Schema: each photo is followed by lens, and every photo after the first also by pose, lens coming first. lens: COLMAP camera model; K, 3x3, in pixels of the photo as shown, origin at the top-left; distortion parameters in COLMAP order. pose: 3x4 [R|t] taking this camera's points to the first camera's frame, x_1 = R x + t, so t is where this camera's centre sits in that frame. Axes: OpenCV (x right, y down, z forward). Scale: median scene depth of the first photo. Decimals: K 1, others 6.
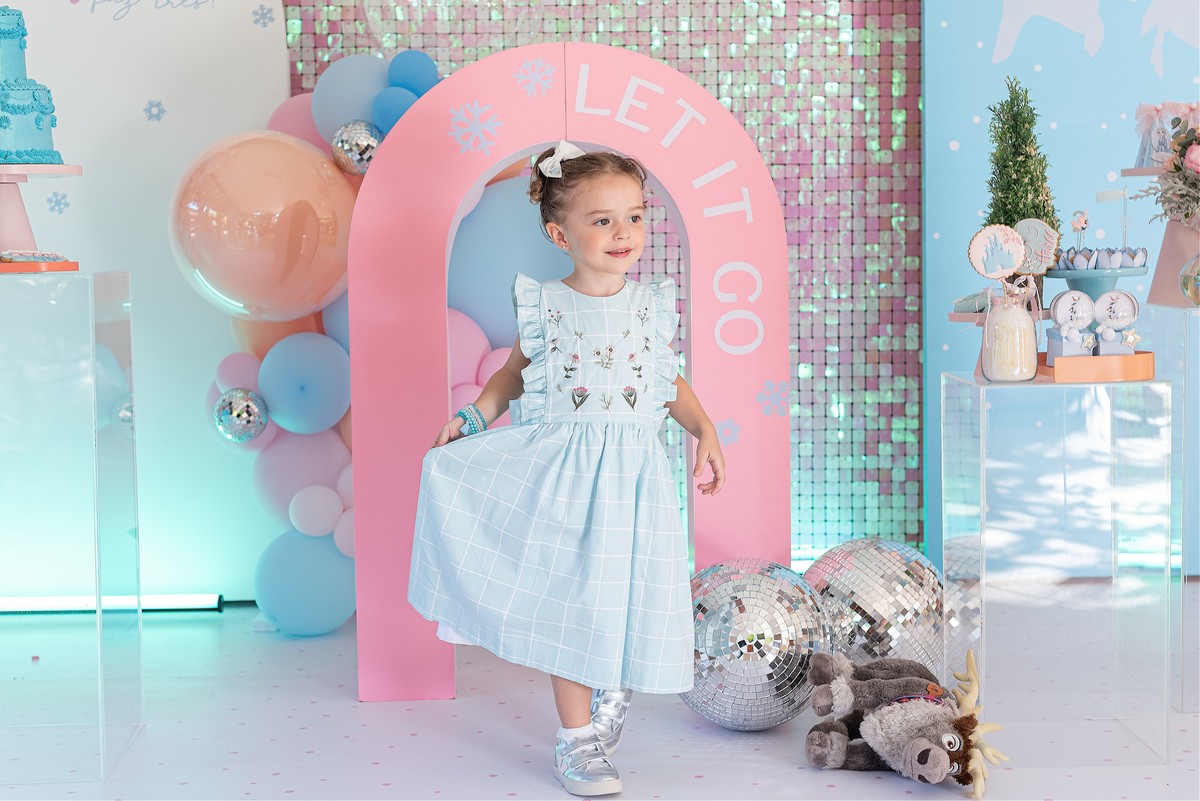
lens RADIAL K [[1875.6, 0, 600.0], [0, 1875.6, 400.5], [0, 0, 1]] dist [0.008998, -0.049337]
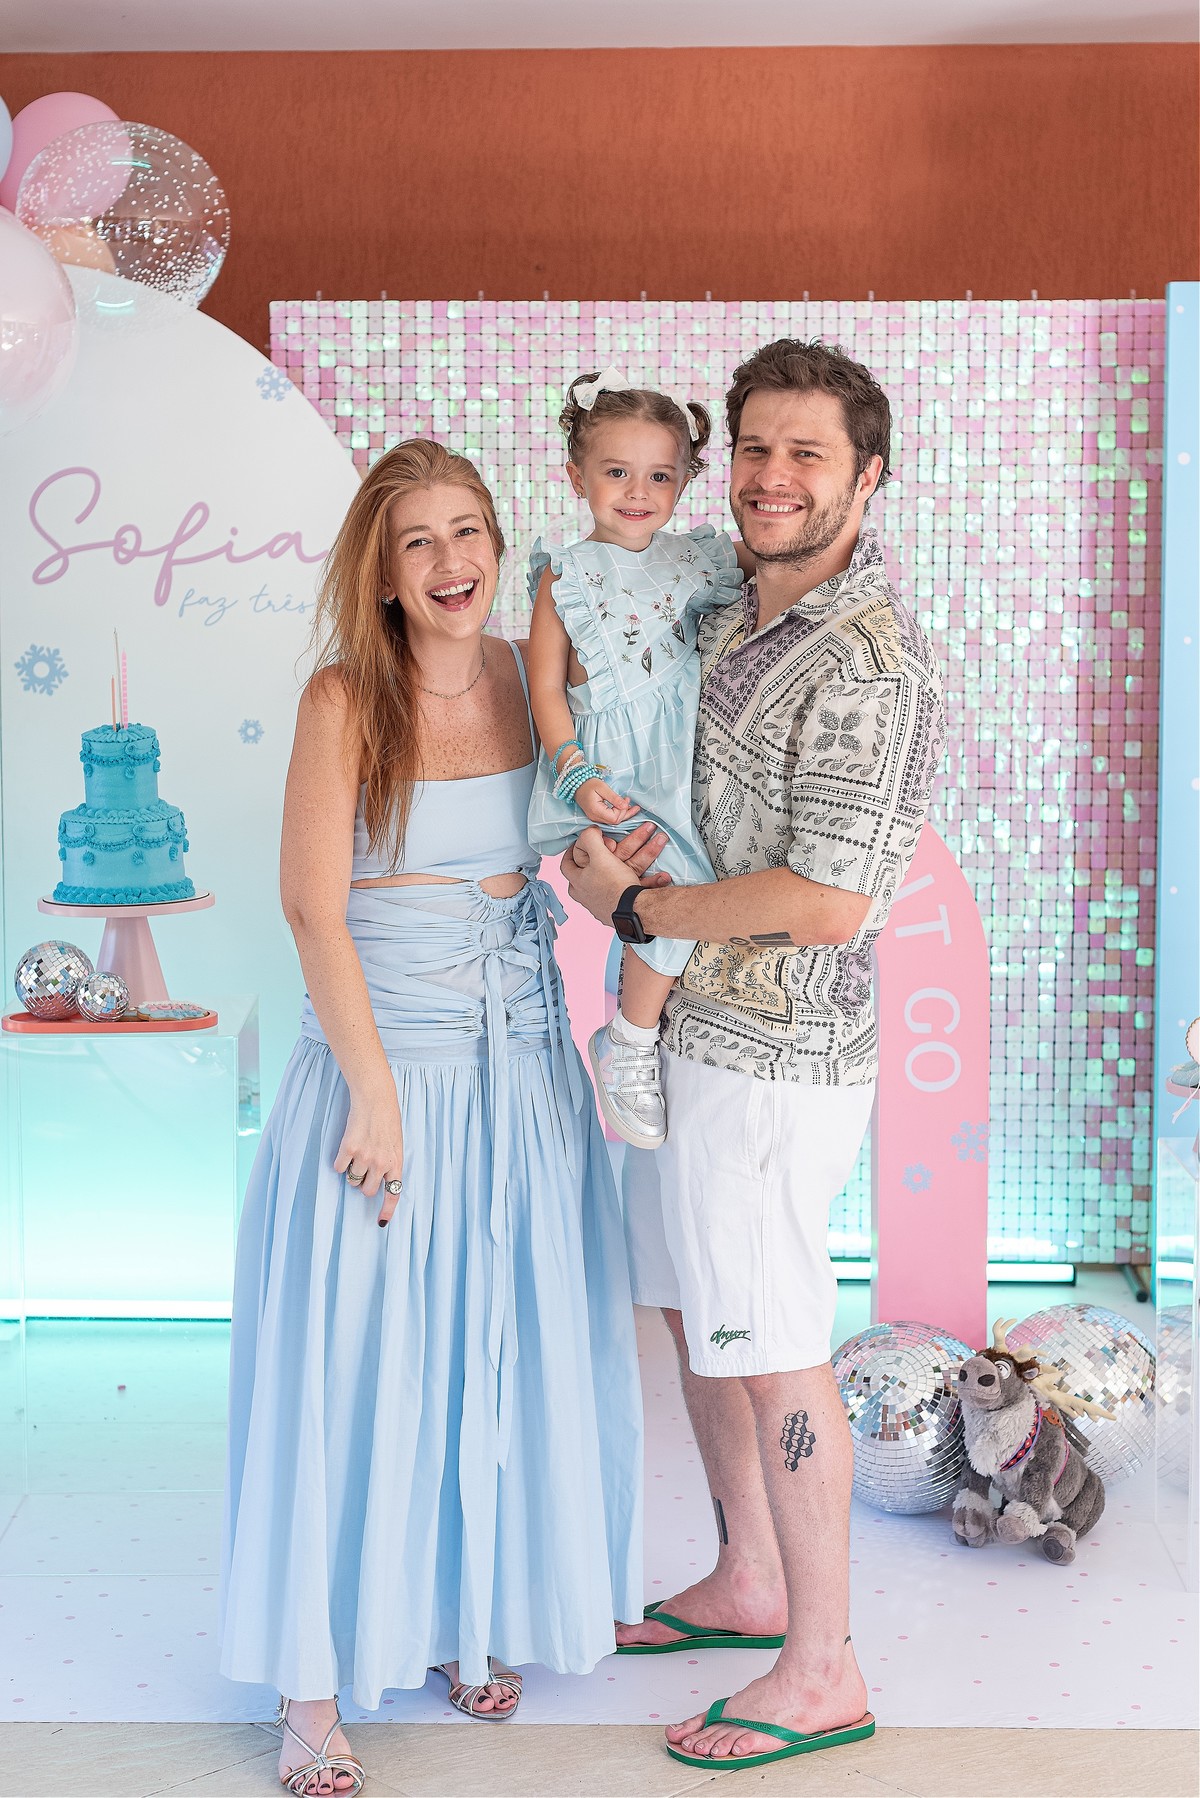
lens RADIAL K [[2810.2, 0, 607.5], [0, 2810.2, 843.8], [0, 0, 1]] dist [0.008998, -0.049337]
pose [[0.998473, 0.018991, -0.051870, -0.007765], [-0.018207, 0.999714, 0.015533, -0.126160], [0.052150, -0.014565, 0.998533, -0.270922]]
